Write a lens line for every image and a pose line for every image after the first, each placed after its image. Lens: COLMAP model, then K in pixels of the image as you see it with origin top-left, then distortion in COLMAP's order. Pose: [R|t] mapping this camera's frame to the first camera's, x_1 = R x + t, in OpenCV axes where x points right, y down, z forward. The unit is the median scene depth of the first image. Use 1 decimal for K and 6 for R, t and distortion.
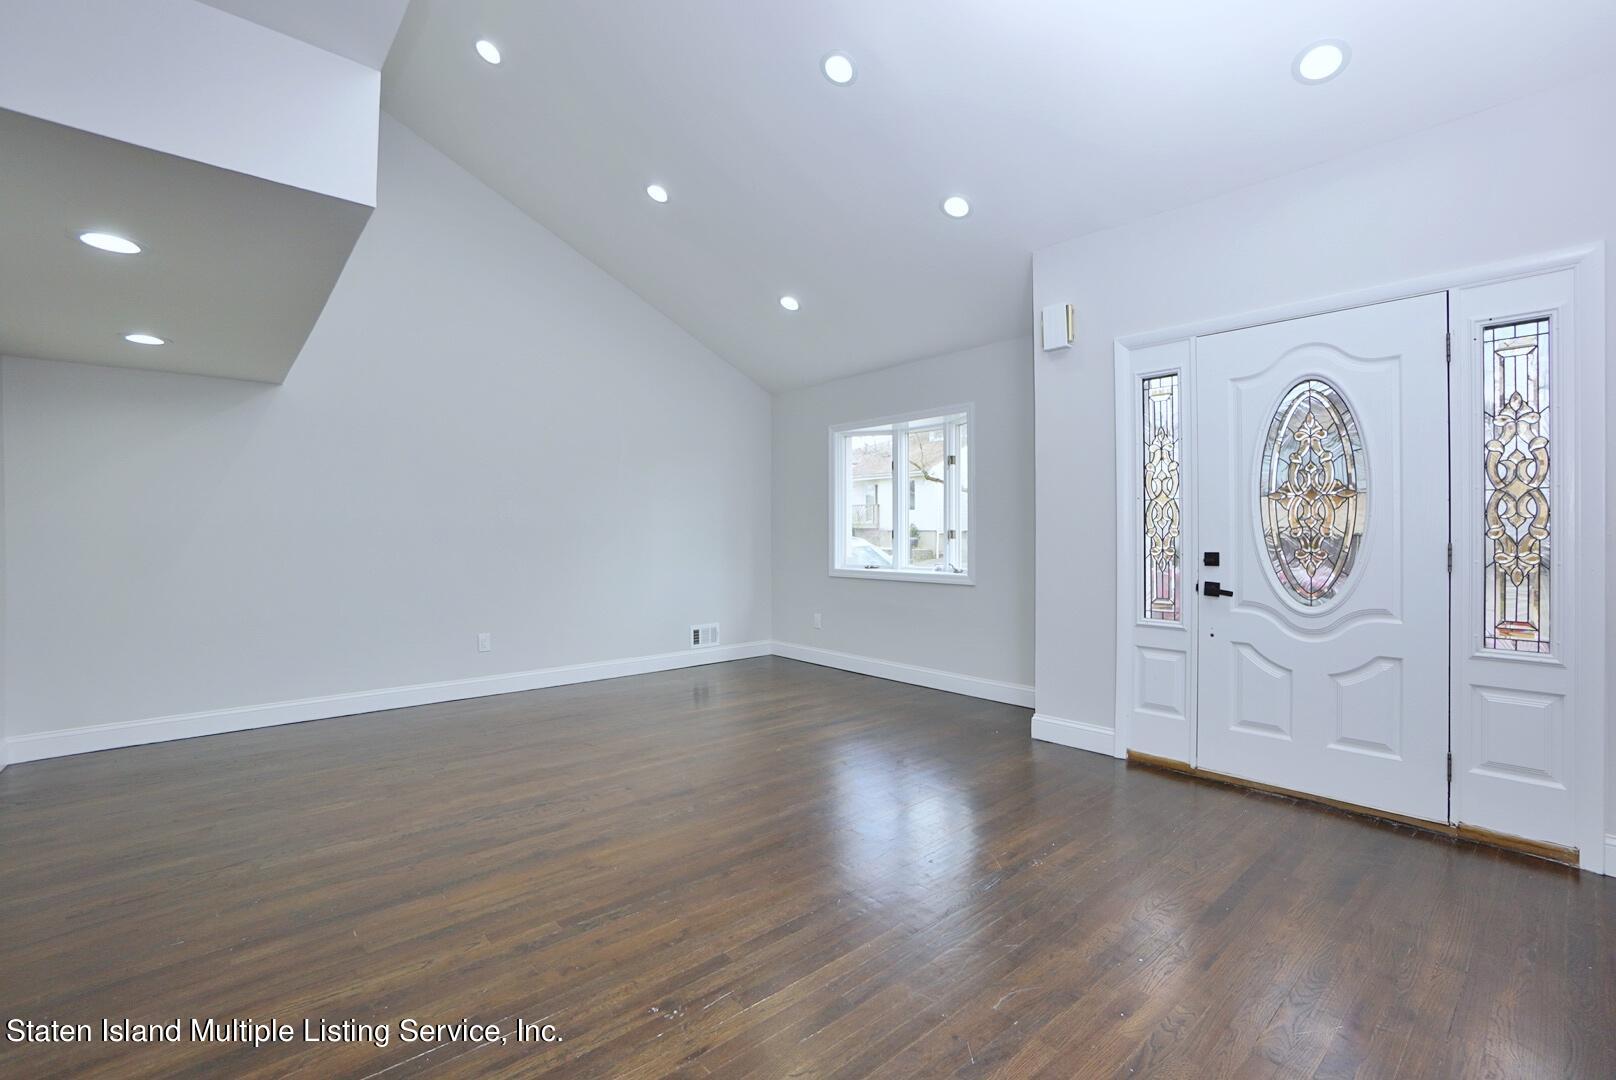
lens RADIAL K [[718.5, 0, 803.0], [0, 718.5, 528.1], [0, 0, 1]] dist [-0.063733, 0.024107]
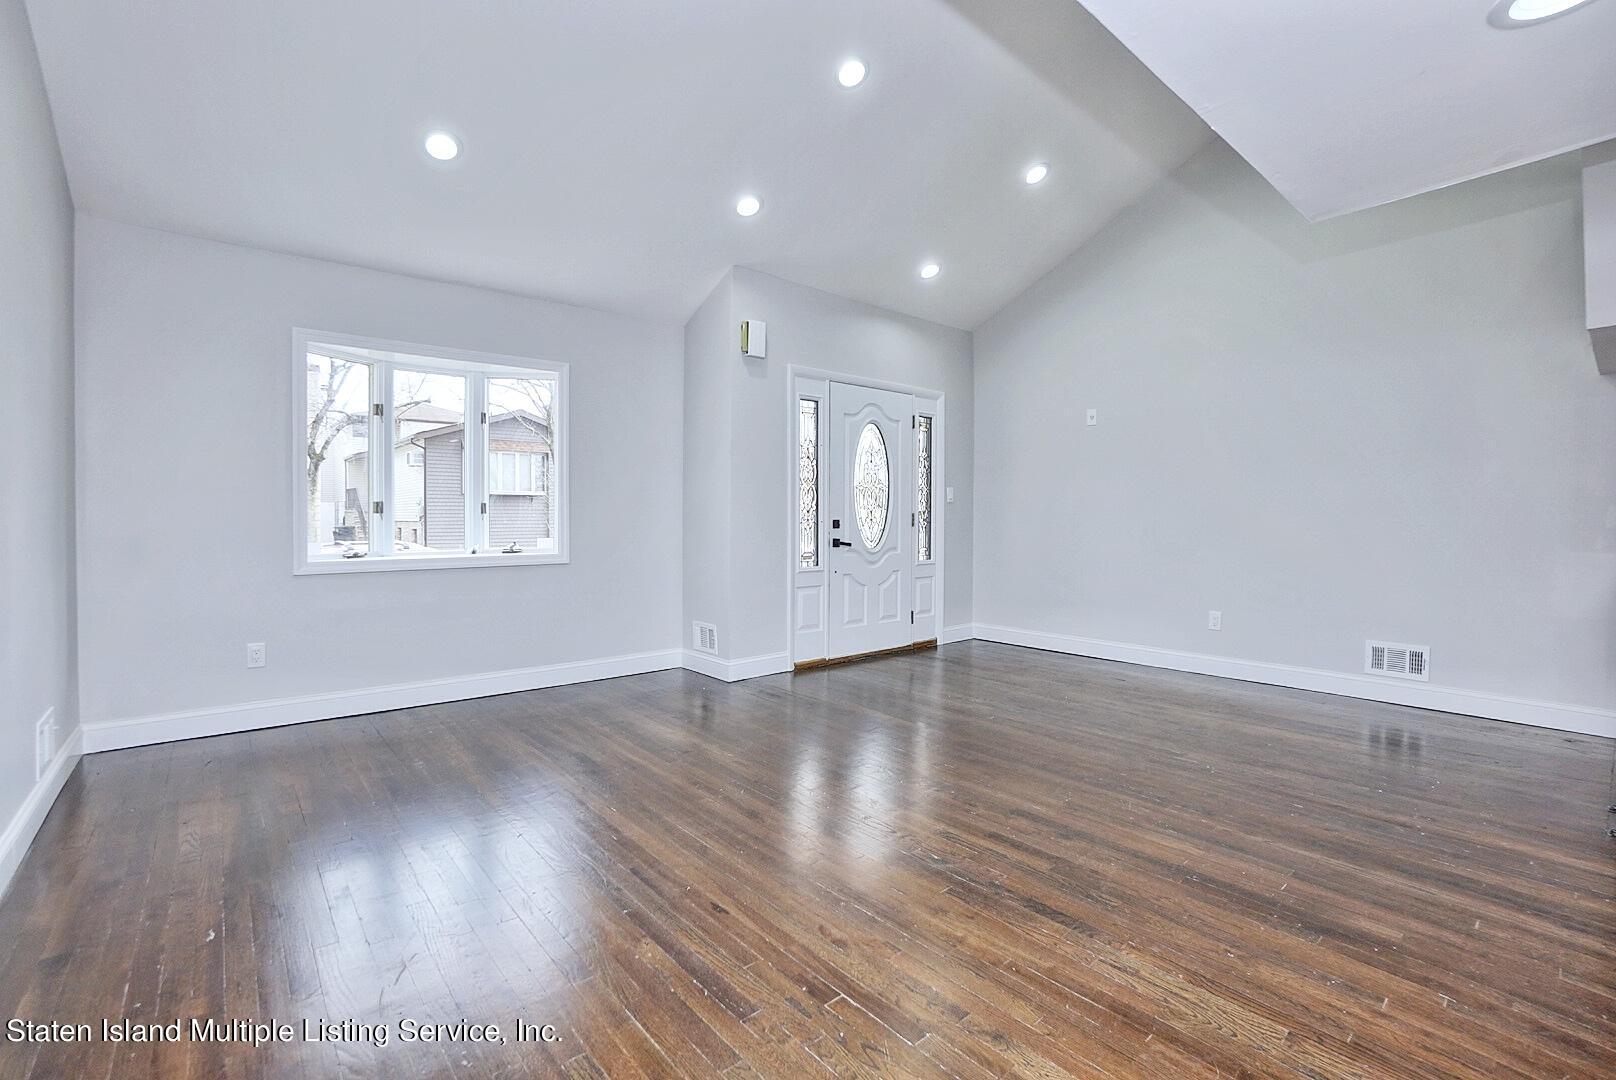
lens RADIAL K [[728.3, 0, 809.7], [0, 728.3, 513.4], [0, 0, 1]] dist [0.001107, 0.000079]
pose [[0.009715, 0.005460, 0.999938, -1.060574], [-0.002132, 0.999983, -0.005440, 0.028950], [-0.999951, -0.002079, 0.009727, 1.036739]]
